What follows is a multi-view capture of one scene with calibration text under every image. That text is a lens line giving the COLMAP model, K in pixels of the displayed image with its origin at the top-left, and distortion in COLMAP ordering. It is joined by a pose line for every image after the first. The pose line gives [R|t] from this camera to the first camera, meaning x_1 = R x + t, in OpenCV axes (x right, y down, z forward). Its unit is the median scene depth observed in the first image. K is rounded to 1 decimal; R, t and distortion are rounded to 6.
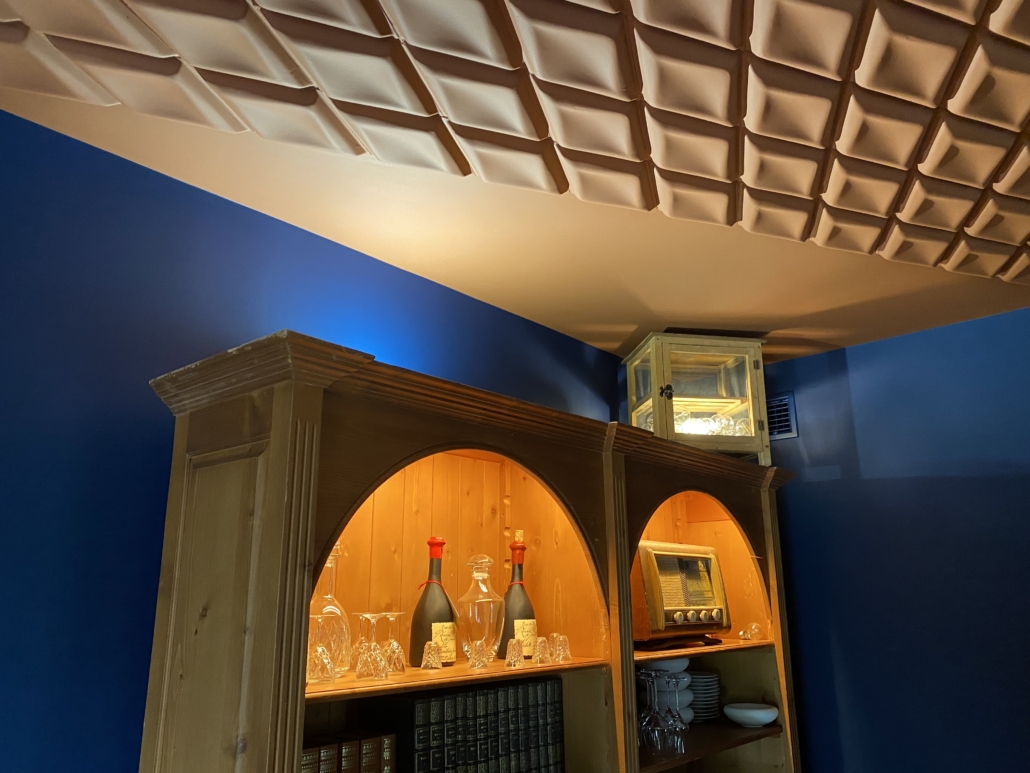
lens RADIAL K [[766.8, 0, 515.0], [0, 766.8, 386.5], [0, 0, 1]] dist [-0.007430, -0.007708]
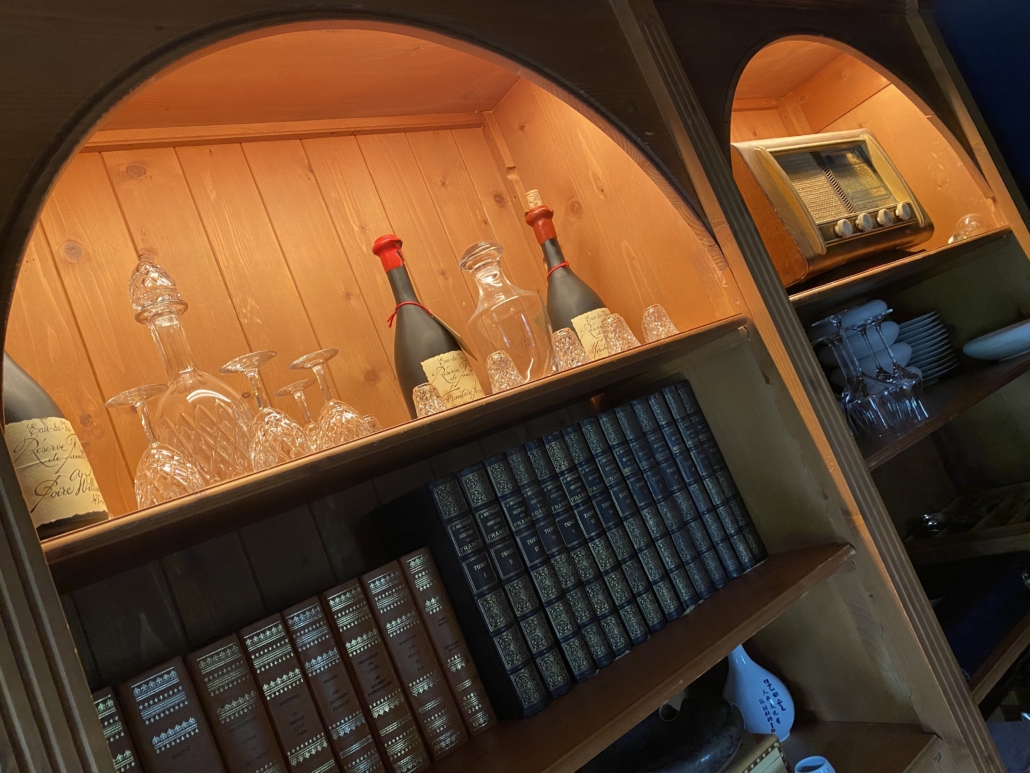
lens RADIAL K [[782.8, 0, 515.0], [0, 782.8, 386.5], [0, 0, 1]] dist [0.051679, -0.064492]
pose [[0.901452, -0.387073, -0.193801, 0.059001], [0.419001, 0.892676, 0.166037, 0.234188], [0.108733, -0.230877, 0.966888, 0.389603]]
